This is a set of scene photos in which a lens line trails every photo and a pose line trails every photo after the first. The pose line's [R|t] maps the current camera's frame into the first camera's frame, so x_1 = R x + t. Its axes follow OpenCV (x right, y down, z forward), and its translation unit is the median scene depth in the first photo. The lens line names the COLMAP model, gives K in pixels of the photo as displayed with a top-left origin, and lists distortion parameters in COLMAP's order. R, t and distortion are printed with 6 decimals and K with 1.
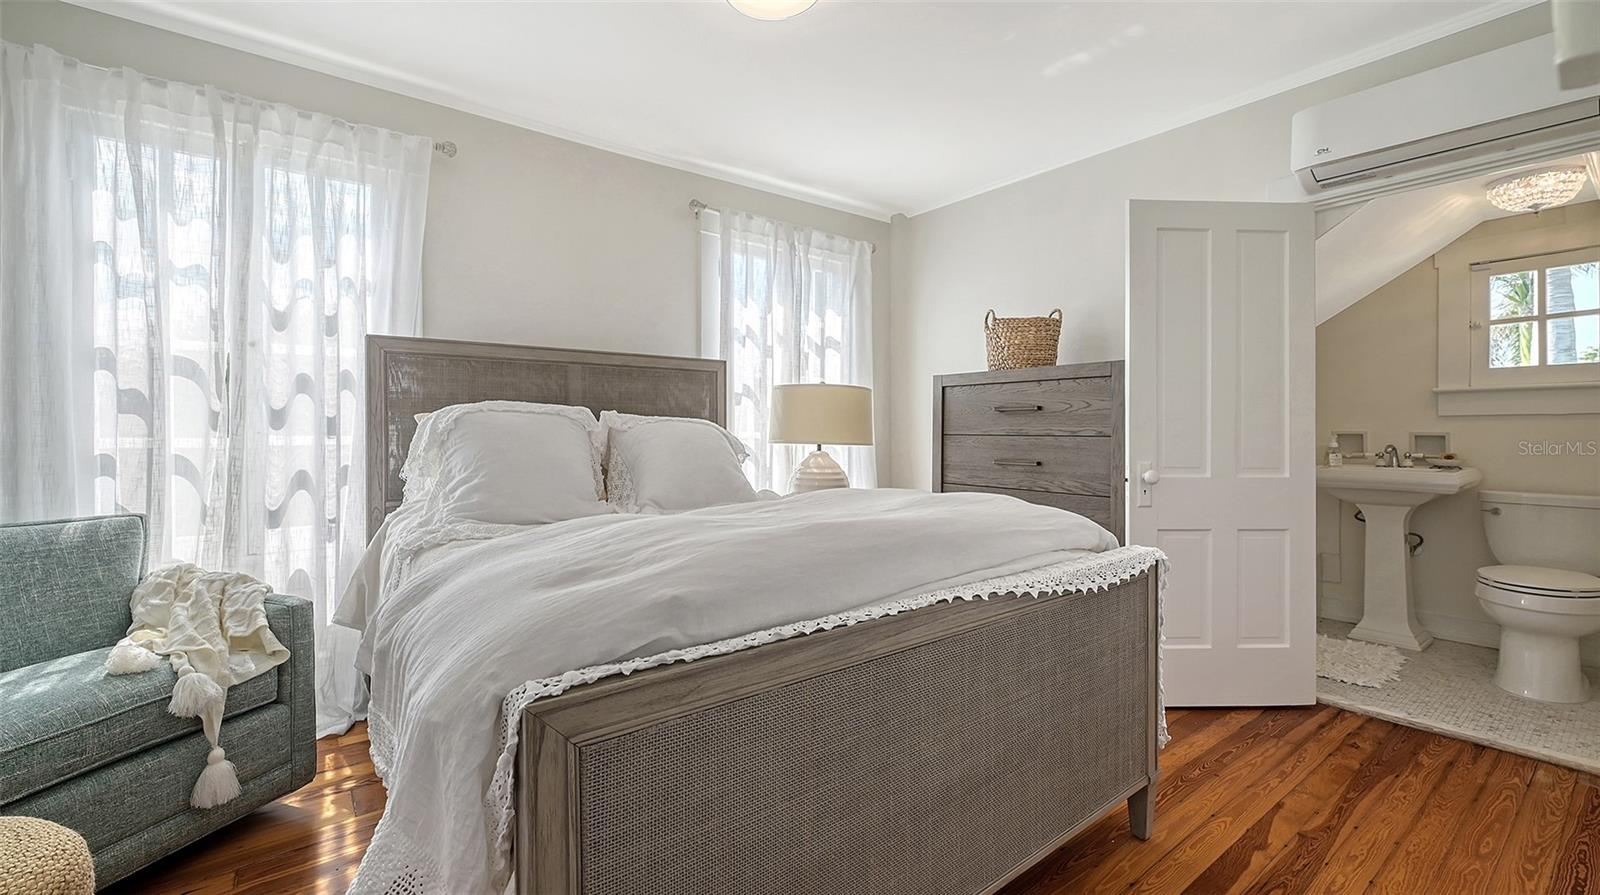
lens RADIAL K [[636.9, 0, 788.5], [0, 636.9, 431.6], [0, 0, 1]] dist [-0.004240, 0.000913]
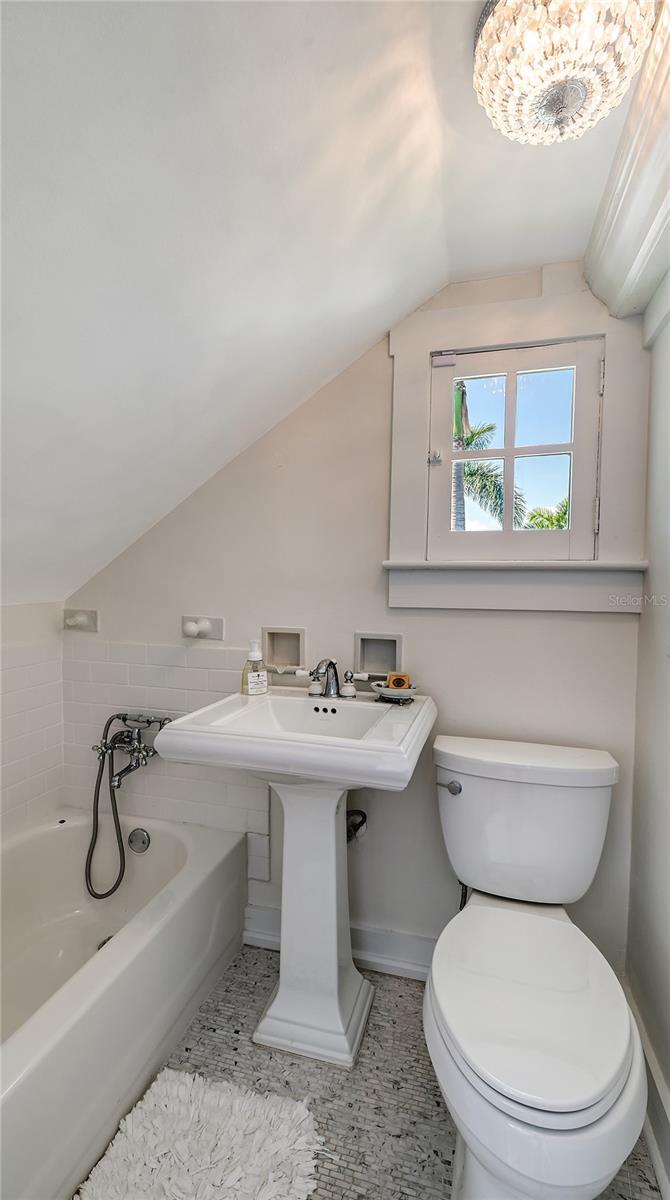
lens RADIAL K [[517.3, 0, 332.8], [0, 517.3, 603.5], [0, 0, 1]] dist [0.000473, 0.000437]
pose [[0.801920, -0.006986, 0.597390, 0.689448], [-0.015535, 0.999350, 0.032540, -0.043817], [-0.597229, -0.035375, 0.801290, 0.640947]]
